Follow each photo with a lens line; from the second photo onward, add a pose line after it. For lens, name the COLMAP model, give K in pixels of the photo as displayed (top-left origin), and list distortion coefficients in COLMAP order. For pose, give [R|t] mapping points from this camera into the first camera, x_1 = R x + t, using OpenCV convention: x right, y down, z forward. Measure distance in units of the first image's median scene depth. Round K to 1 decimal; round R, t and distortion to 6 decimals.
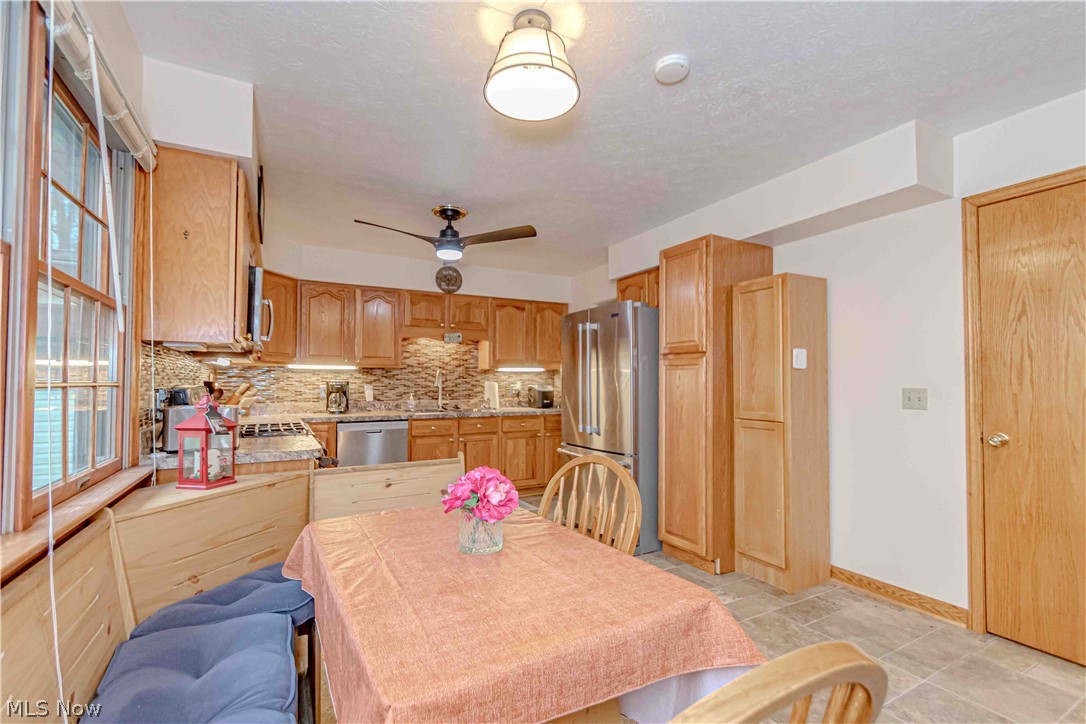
lens RADIAL K [[483.3, 0, 549.9], [0, 483.3, 365.1], [0, 0, 1]] dist [0.000179, -0.001247]
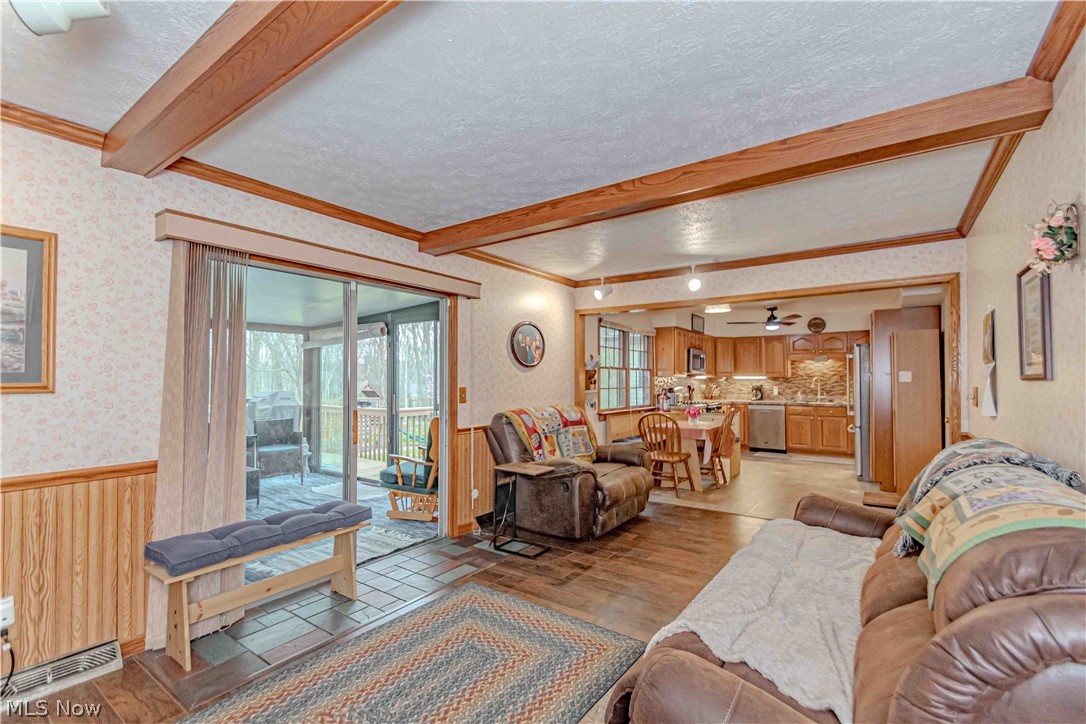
lens RADIAL K [[483.3, 0, 529.1], [0, 483.3, 370.2], [0, 0, 1]] dist [0.000179, -0.001247]
pose [[0.407409, -0.013921, -0.913140, 0.953496], [0.033177, 0.999449, -0.000435, -0.052745], [0.912643, -0.030118, 0.407647, -0.640578]]
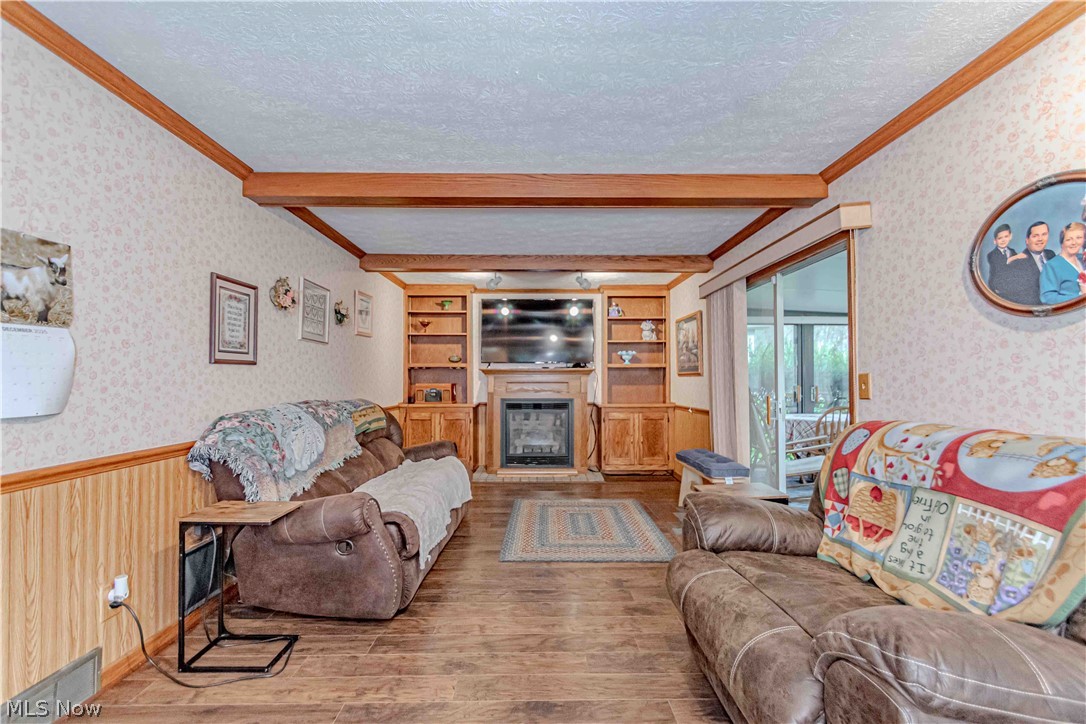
lens RADIAL K [[483.3, 0, 557.8], [0, 483.3, 367.2], [0, 0, 1]] dist [0.000179, -0.001247]
pose [[-0.892596, 0.010348, 0.450740, 0.164120], [-0.017819, 0.998146, -0.058201, 0.004038], [-0.450506, -0.059981, -0.890756, 0.246373]]
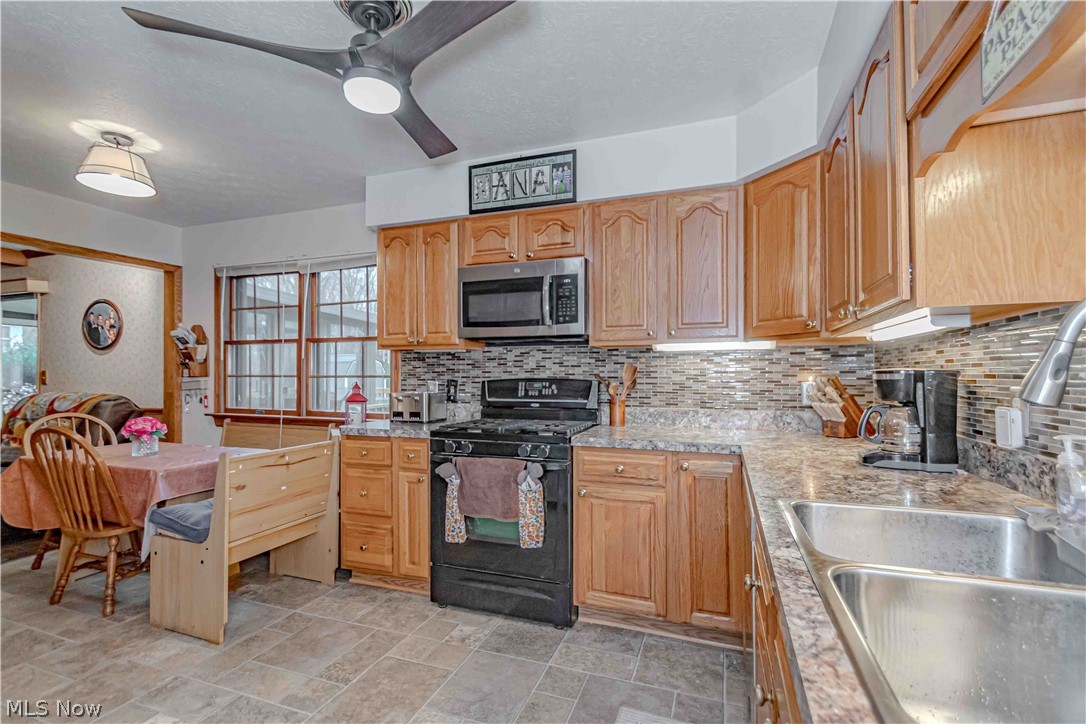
lens RADIAL K [[483.3, 0, 525.5], [0, 483.3, 372.7], [0, 0, 1]] dist [0.000179, -0.001247]
pose [[-0.765211, -0.002267, -0.643776, -0.019225], [0.025203, 0.999122, -0.033475, 0.037292], [0.643286, -0.041840, -0.764482, 1.029841]]
